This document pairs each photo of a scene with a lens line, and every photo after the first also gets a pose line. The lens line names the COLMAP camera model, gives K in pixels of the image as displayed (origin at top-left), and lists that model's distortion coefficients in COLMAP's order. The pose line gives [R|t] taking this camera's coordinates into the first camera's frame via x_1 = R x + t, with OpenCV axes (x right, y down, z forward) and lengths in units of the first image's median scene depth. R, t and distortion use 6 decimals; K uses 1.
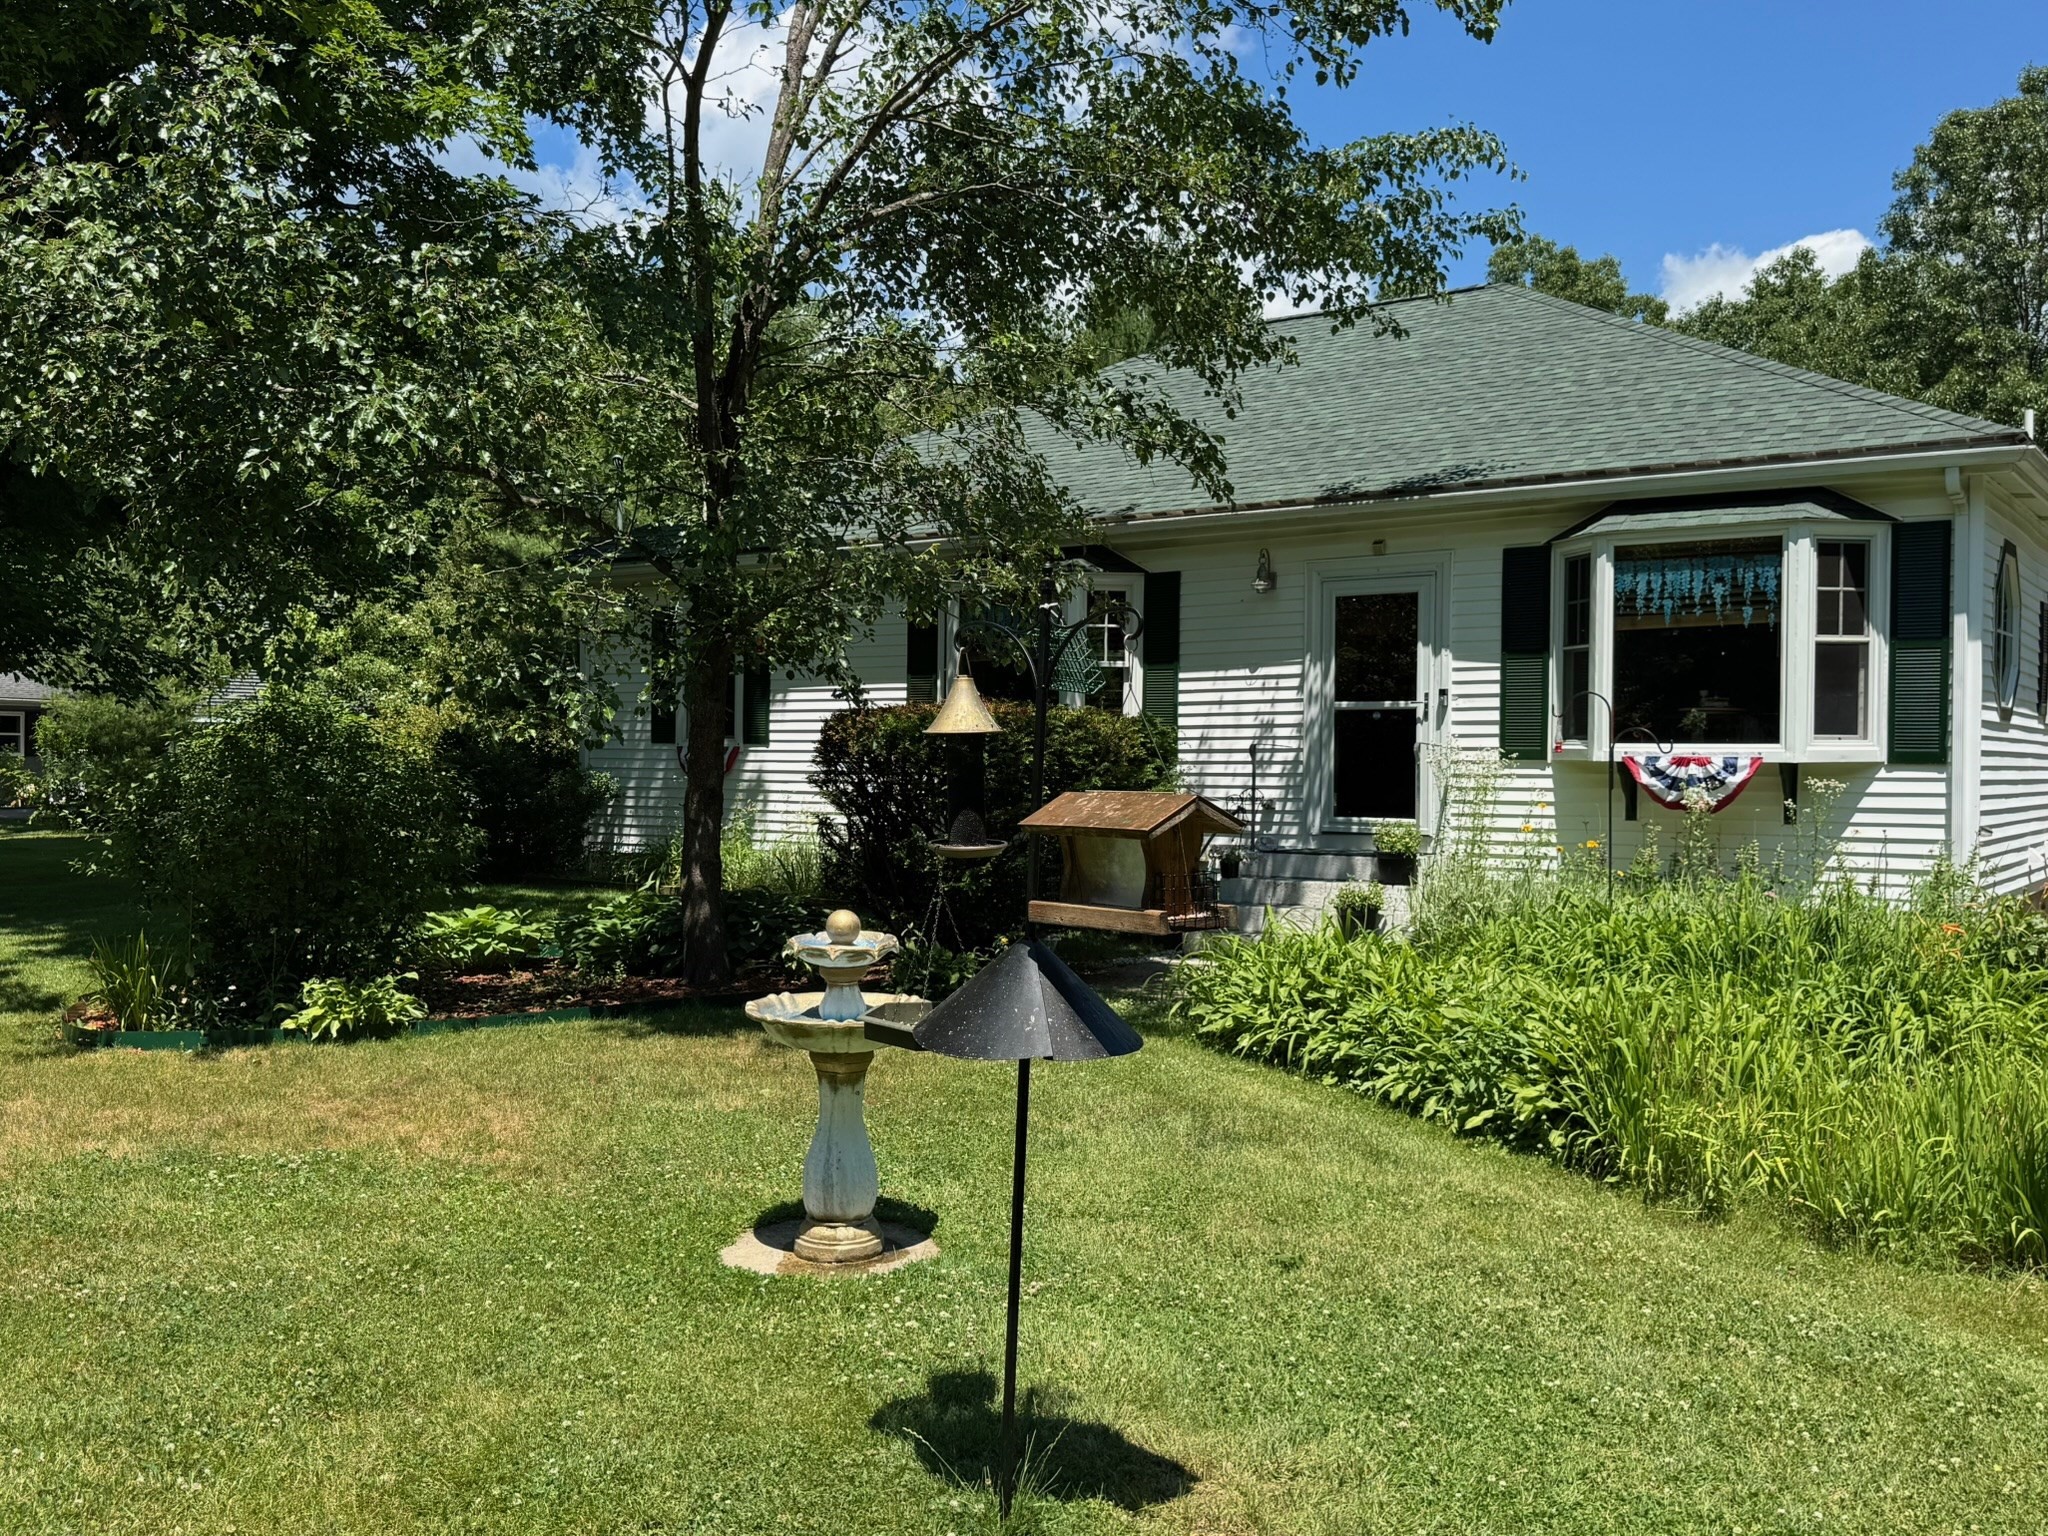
lens RADIAL K [[1793.5, 0, 1023.0], [0, 1793.5, 773.4], [0, 0, 1]] dist [0.052622, -0.007519]
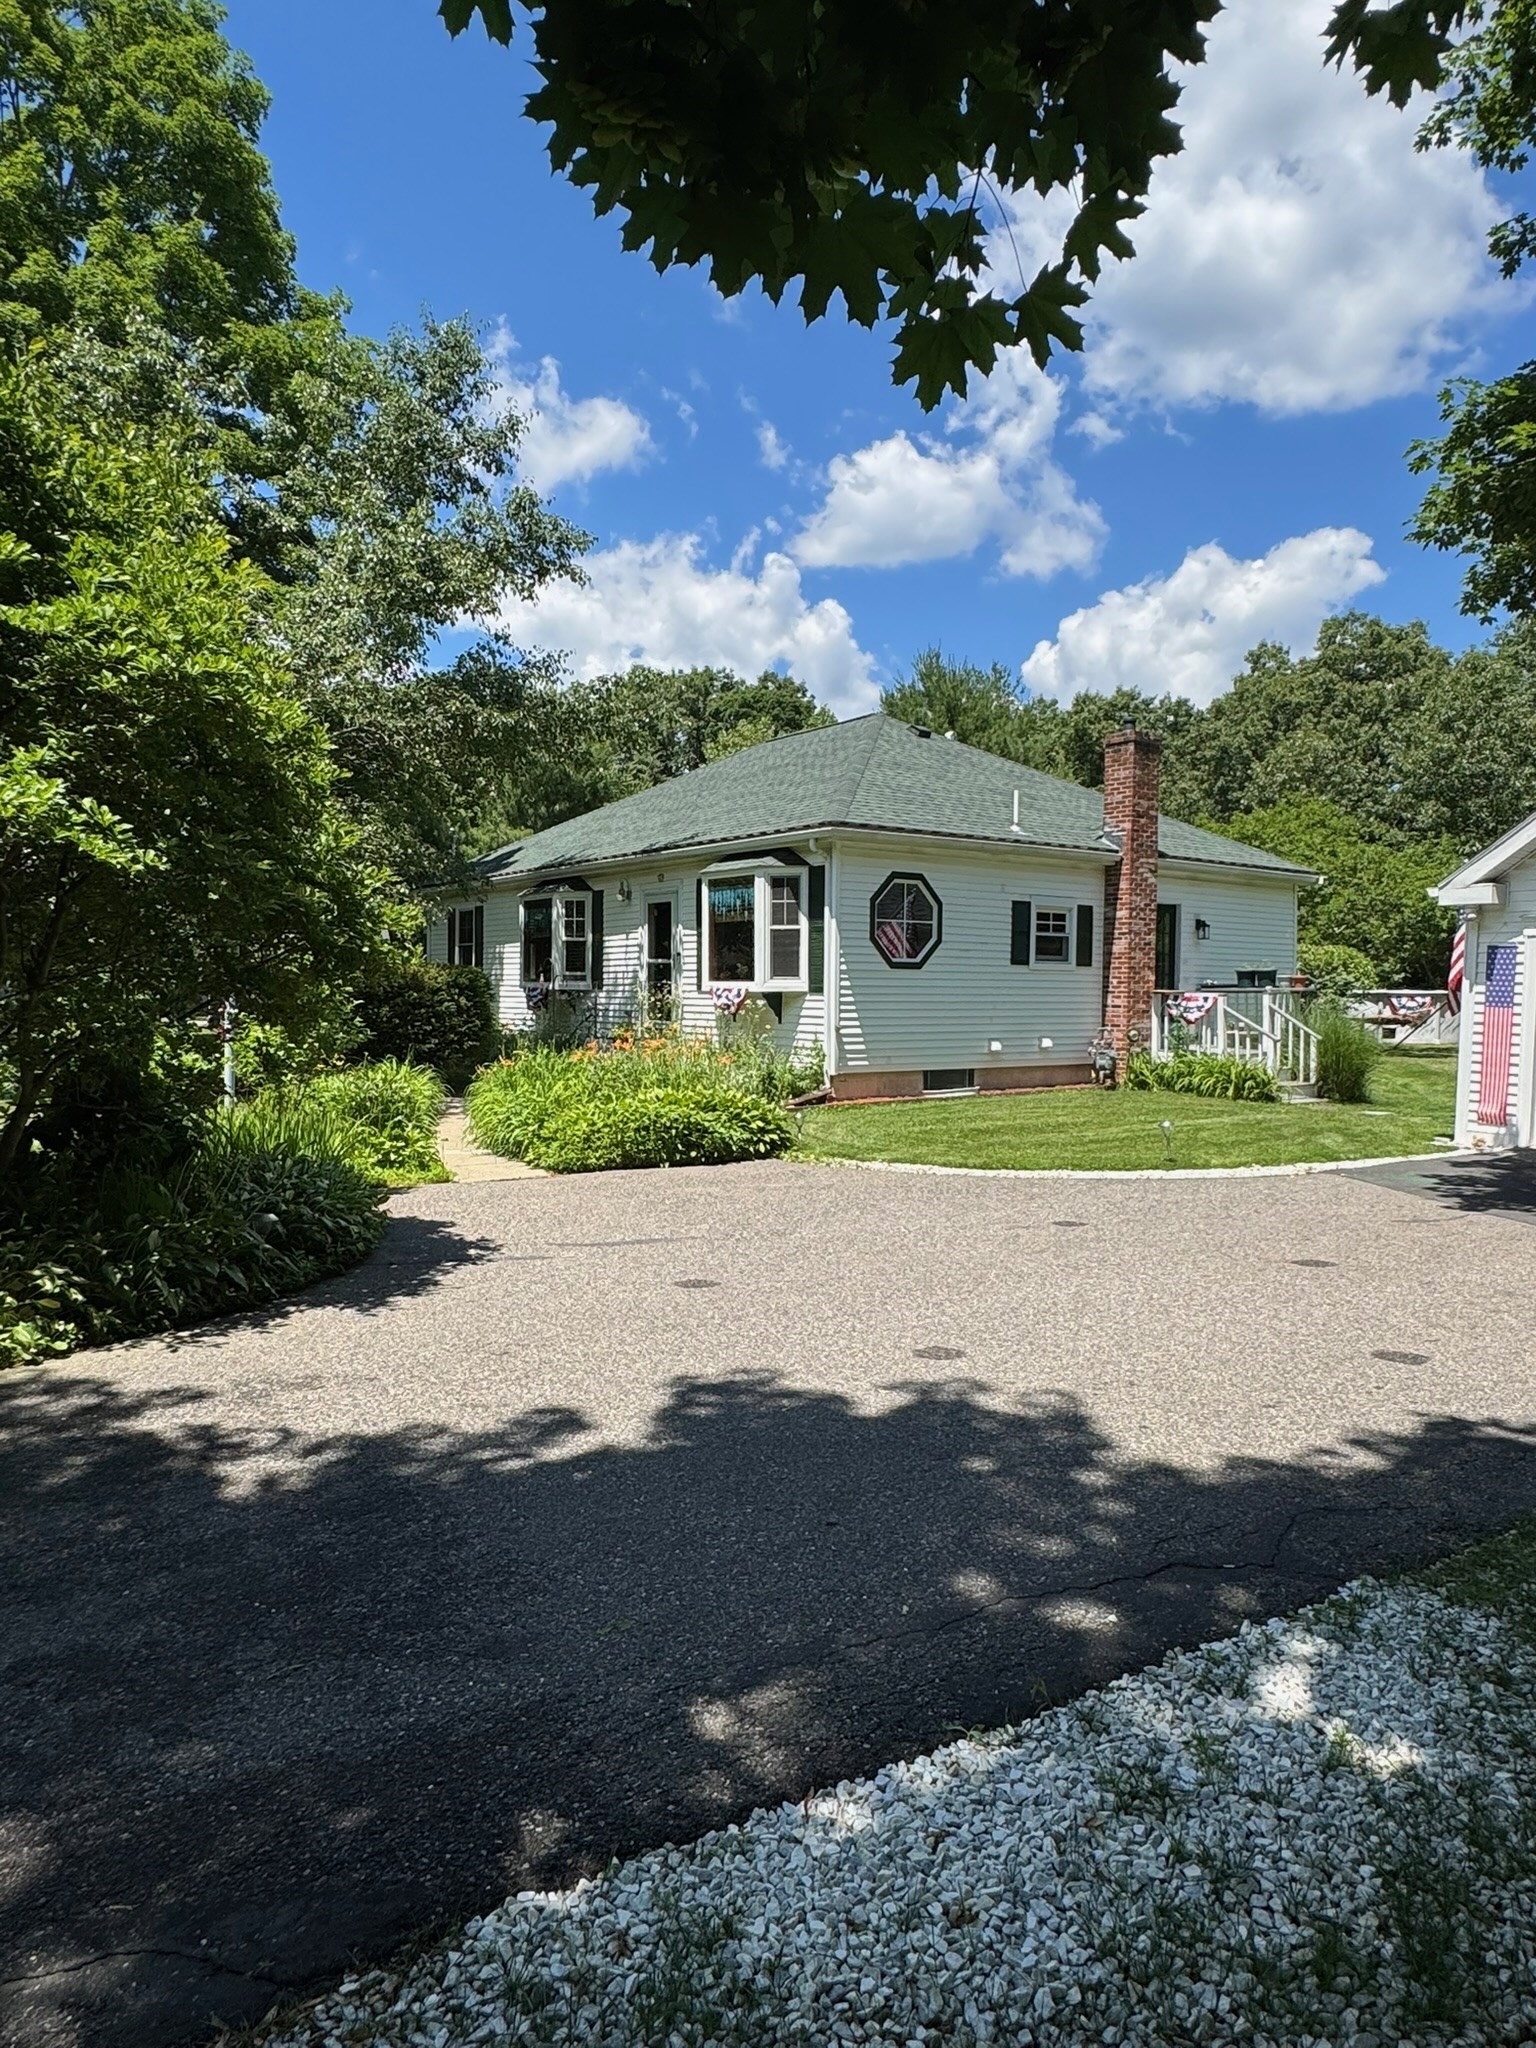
lens RADIAL K [[1308.4, 0, 770.2], [0, 1308.4, 1028.2], [0, 0, 1]] dist [-0.004141, 0.002042]
pose [[0.948870, 0.012980, -0.315399, 0.872973], [-0.005839, 0.999705, 0.023573, 0.000342], [0.315612, -0.020526, 0.948666, -0.327559]]
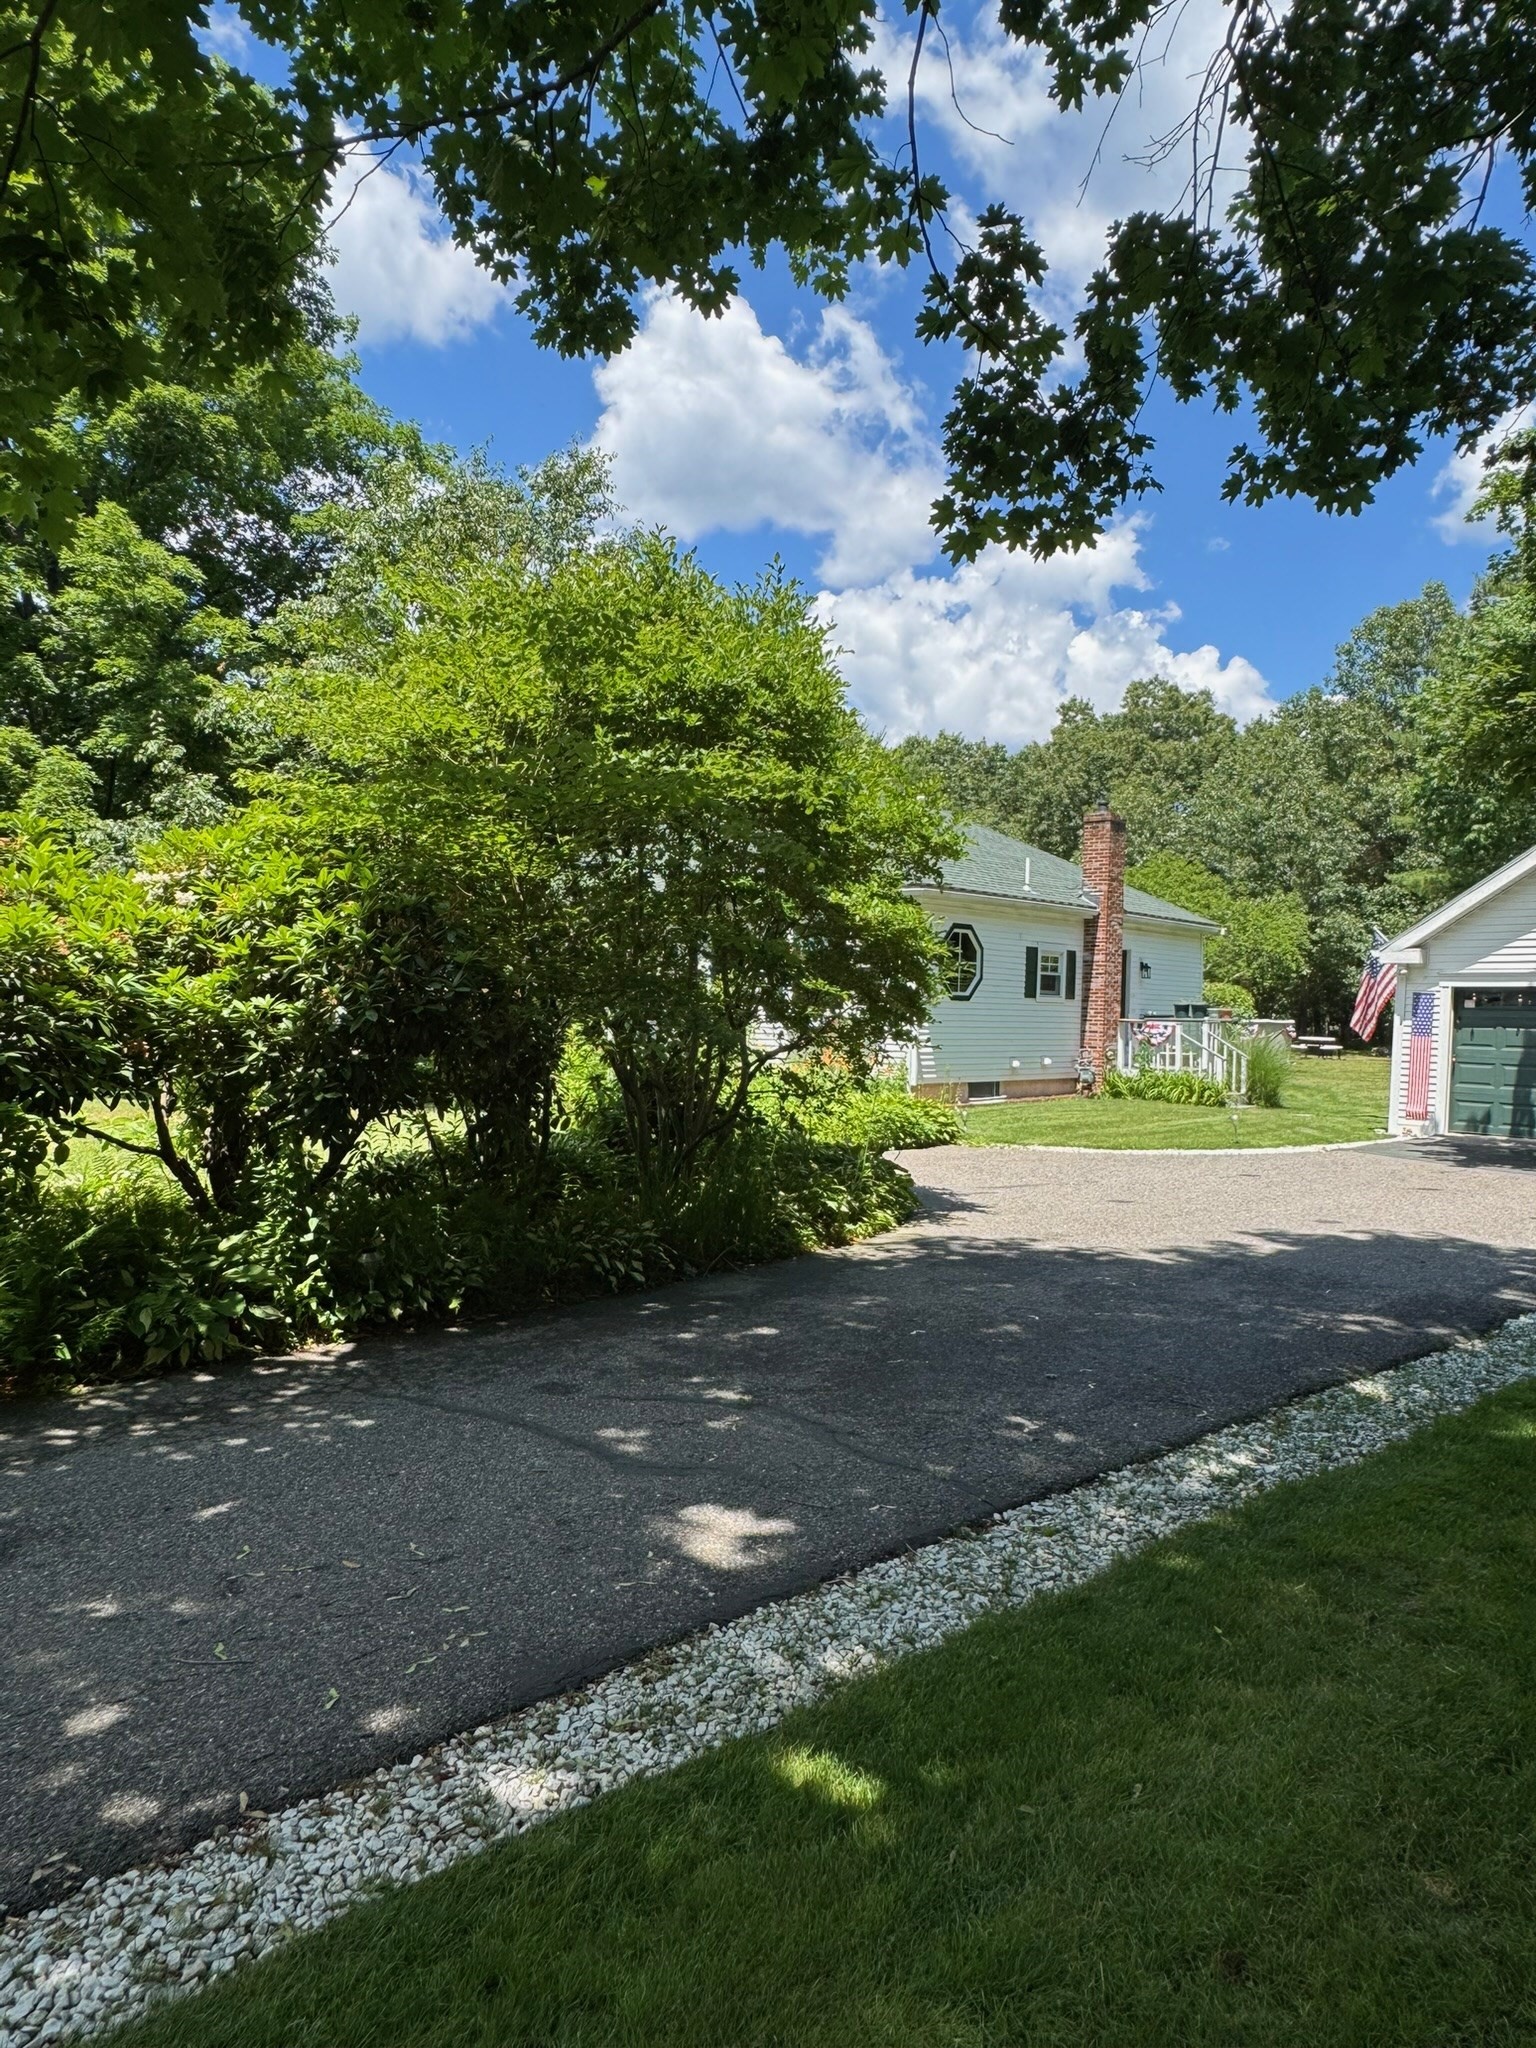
lens RADIAL K [[1370.5, 0, 767.4], [0, 1370.5, 1026.2], [0, 0, 1]] dist [0.005930, -0.000158]
pose [[0.992214, 0.017462, -0.123316, 0.539927], [-0.016952, 0.999843, 0.005185, -0.002176], [0.123387, -0.003054, 0.992354, -0.803844]]
